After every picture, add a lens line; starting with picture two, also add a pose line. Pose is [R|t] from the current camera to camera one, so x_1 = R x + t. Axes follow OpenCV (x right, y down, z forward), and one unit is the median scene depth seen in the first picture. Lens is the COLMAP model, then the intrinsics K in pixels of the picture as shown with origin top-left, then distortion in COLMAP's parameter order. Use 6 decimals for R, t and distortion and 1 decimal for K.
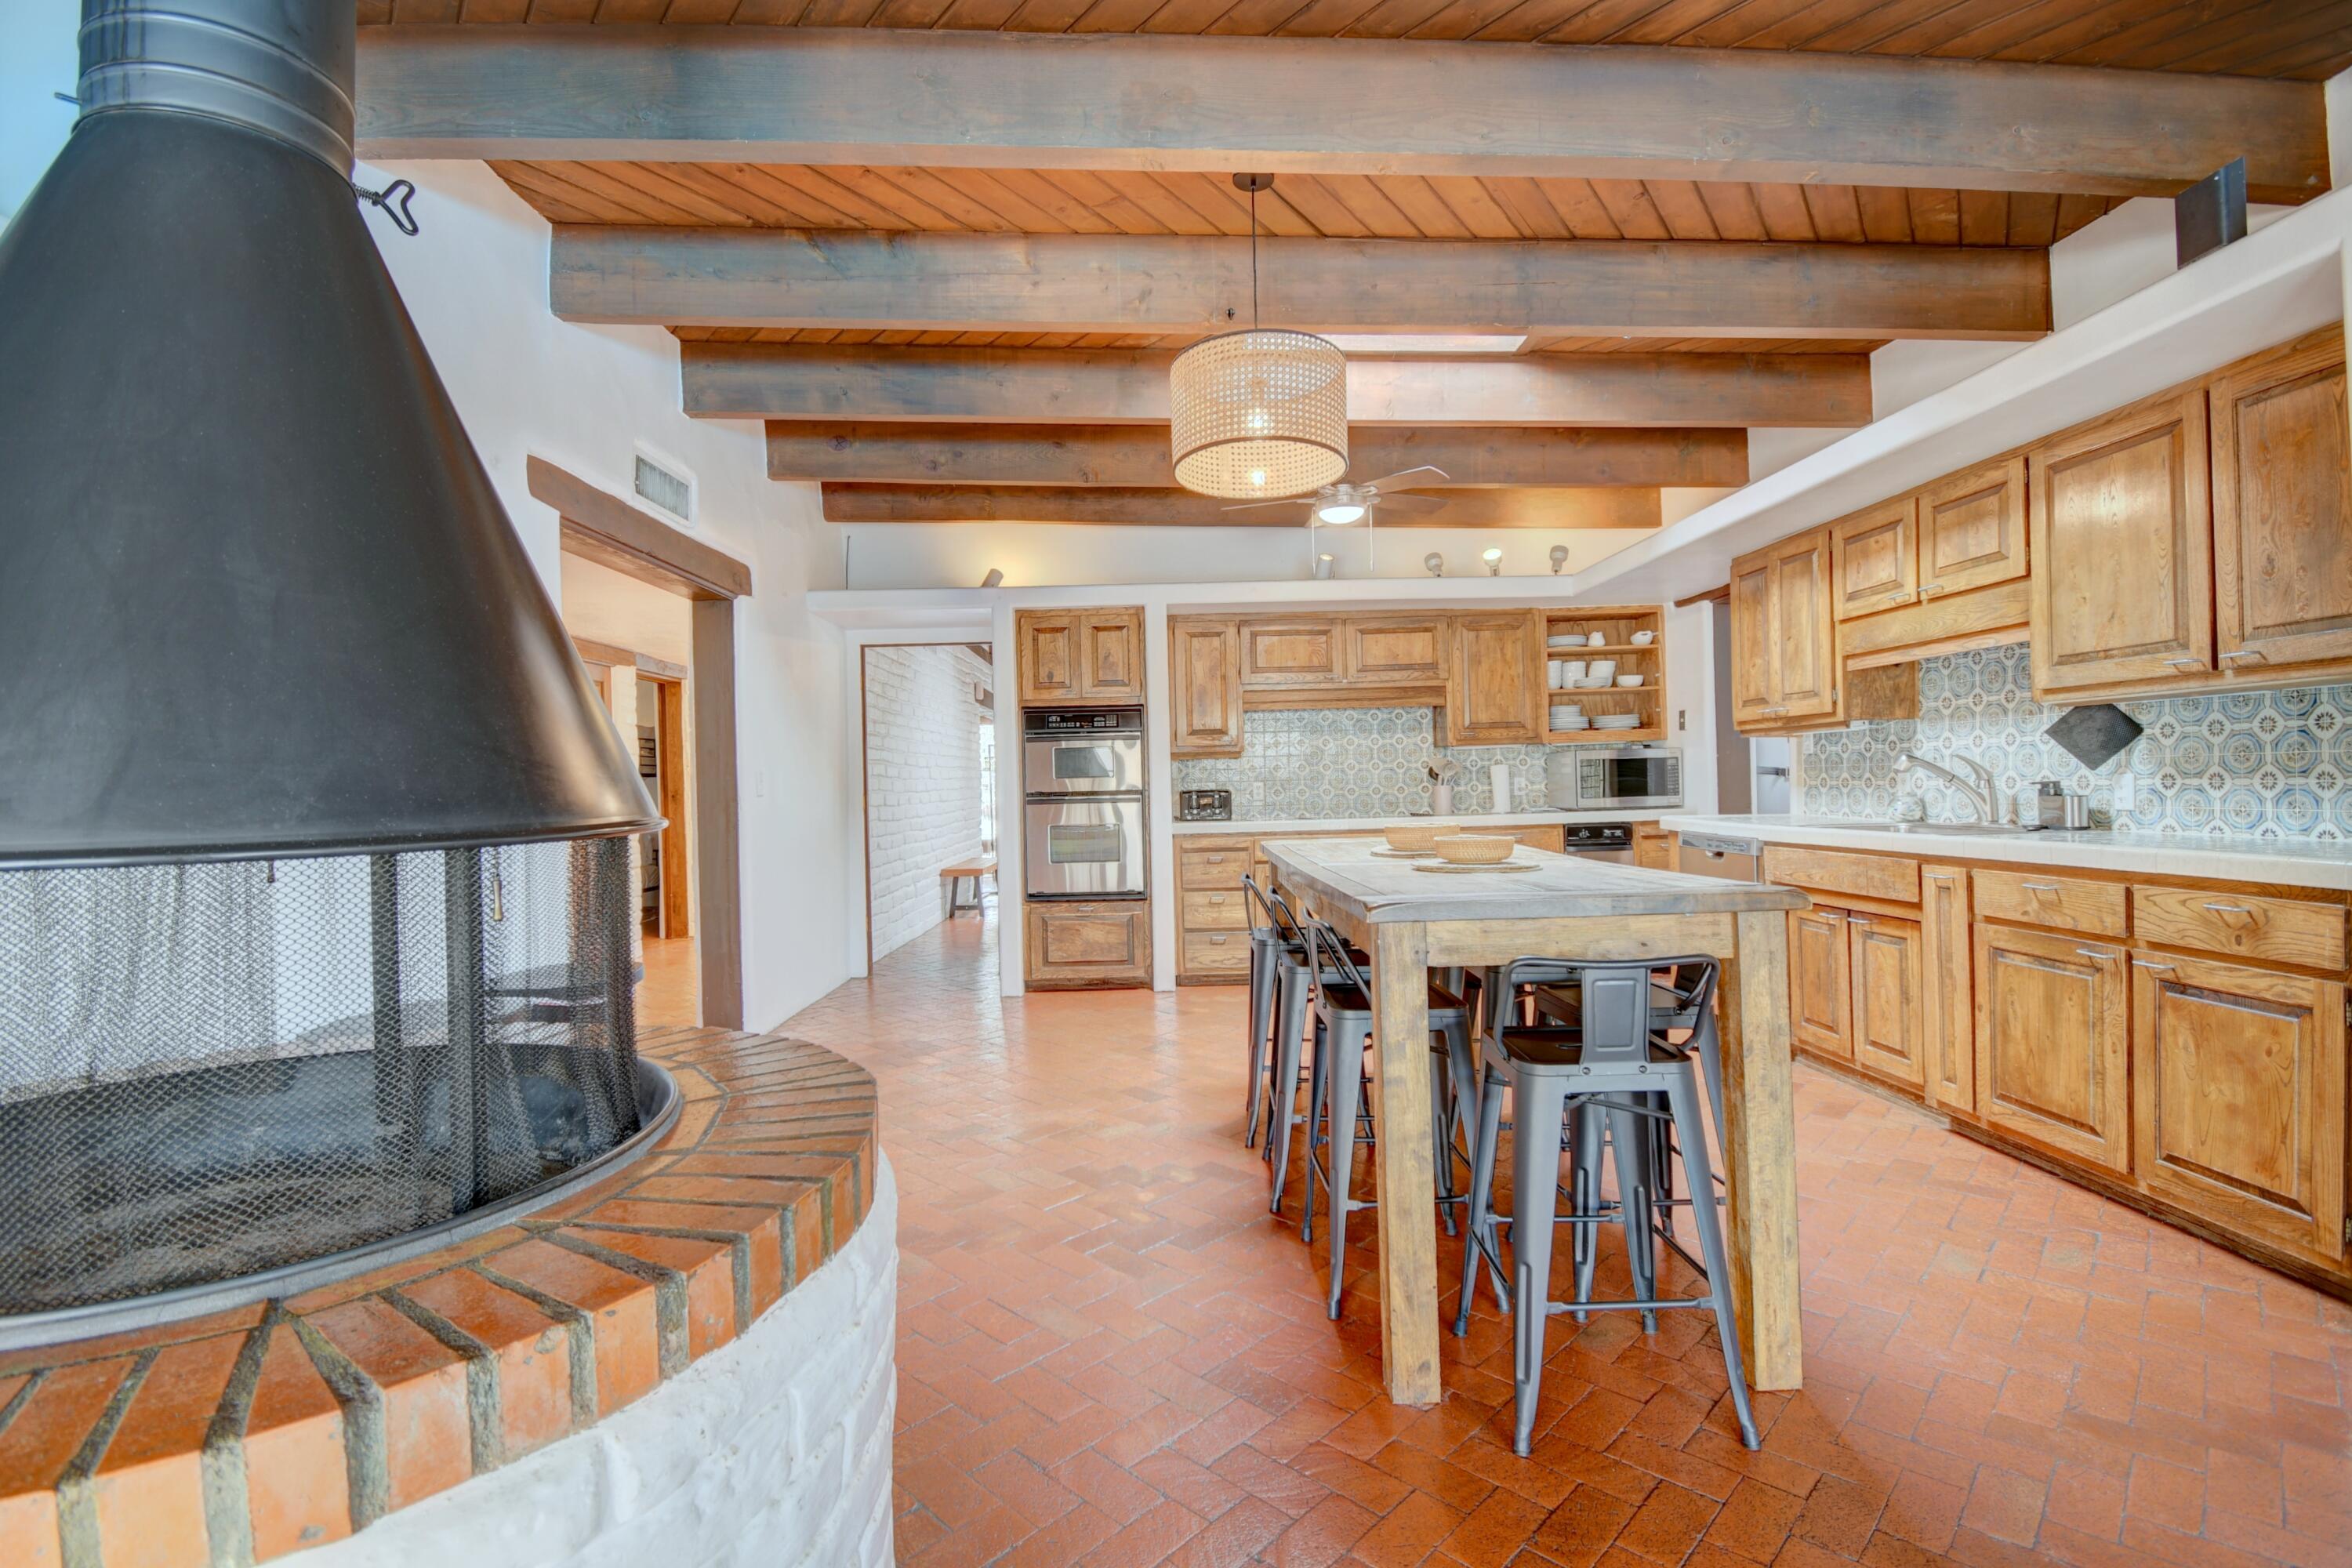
lens RADIAL K [[1030.2, 0, 1173.7], [0, 1030.2, 786.1], [0, 0, 1]] dist [0.000367, -0.001545]
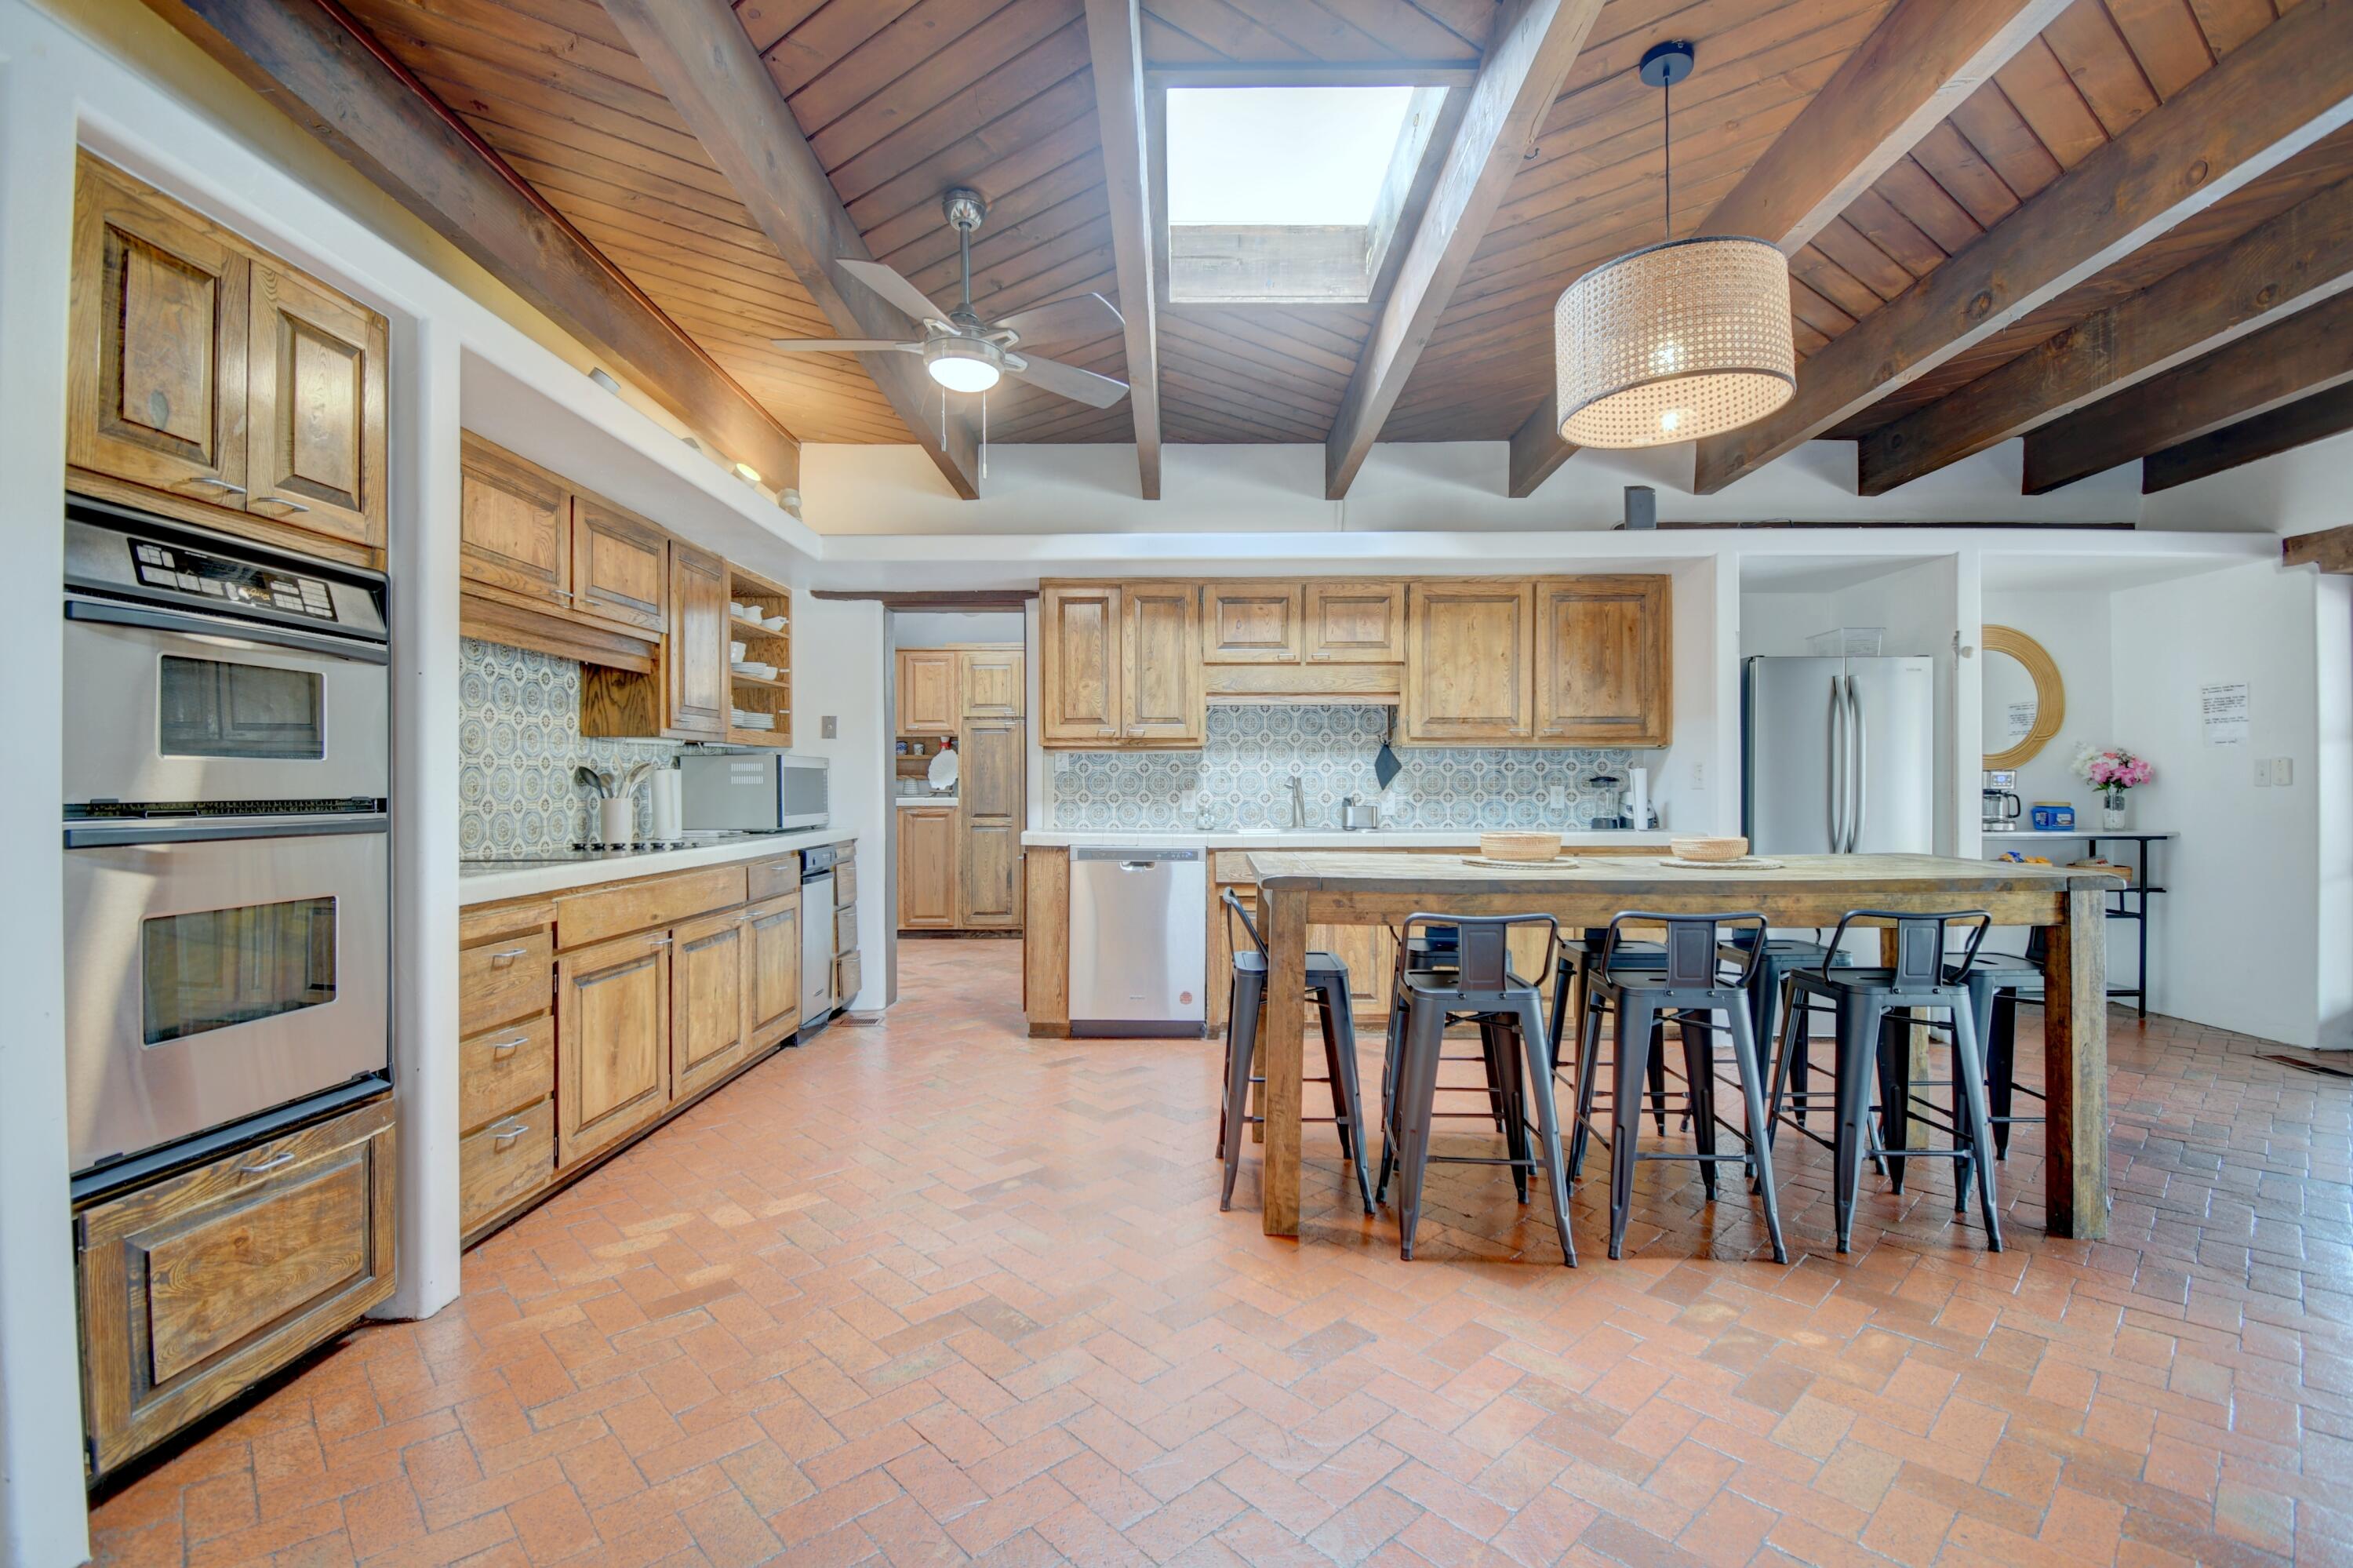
lens RADIAL K [[1030.6, 0, 1168.3], [0, 1030.6, 785.8], [0, 0, 1]] dist [0.000367, -0.001545]
pose [[0.061980, 0.023869, 0.997792, -0.678034], [0.000842, 0.999712, -0.023967, 0.014681], [-0.998077, 0.002326, 0.061942, 1.189097]]
